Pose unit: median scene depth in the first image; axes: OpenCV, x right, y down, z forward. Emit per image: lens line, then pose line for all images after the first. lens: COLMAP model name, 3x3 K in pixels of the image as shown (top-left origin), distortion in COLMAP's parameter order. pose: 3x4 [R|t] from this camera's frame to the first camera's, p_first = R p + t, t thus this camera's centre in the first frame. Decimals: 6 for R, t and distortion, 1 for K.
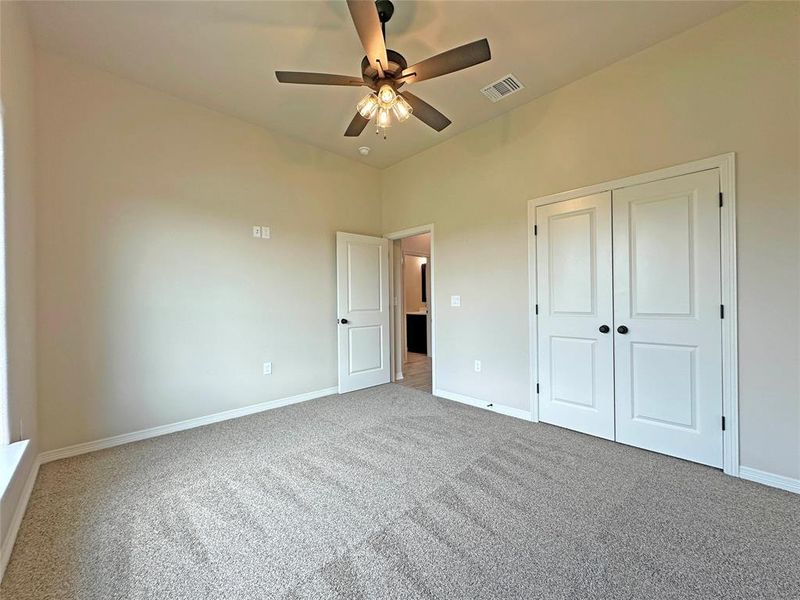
lens RADIAL K [[319.2, 0, 400.0], [0, 319.2, 300.0], [0, 0, 1]] dist [-0.002319, -0.000225]
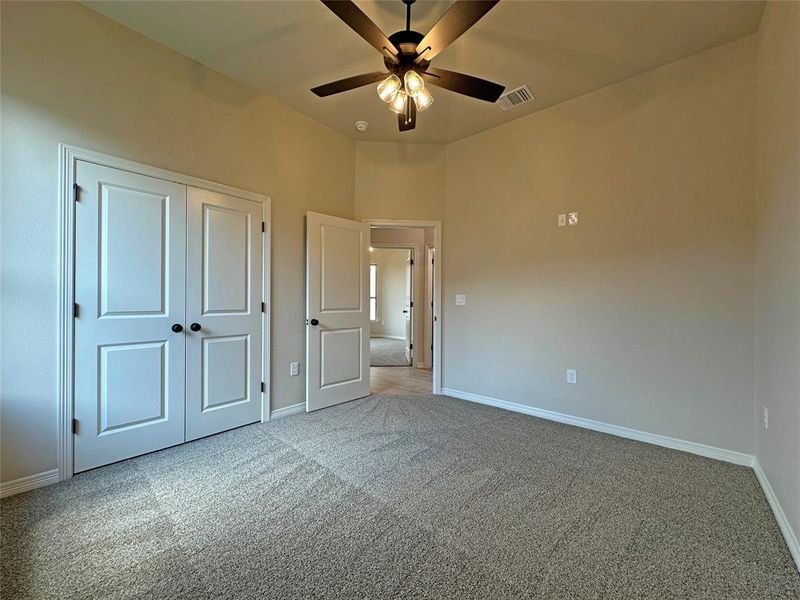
lens RADIAL K [[310.6, 0, 400.0], [0, 310.6, 300.0], [0, 0, 1]] dist [-0.000842, -0.000050]
pose [[-0.075350, 0.008339, 0.997122, -0.335742], [-0.008811, 0.999920, -0.009028, 0.011977], [-0.997118, -0.009466, -0.075270, 0.436571]]
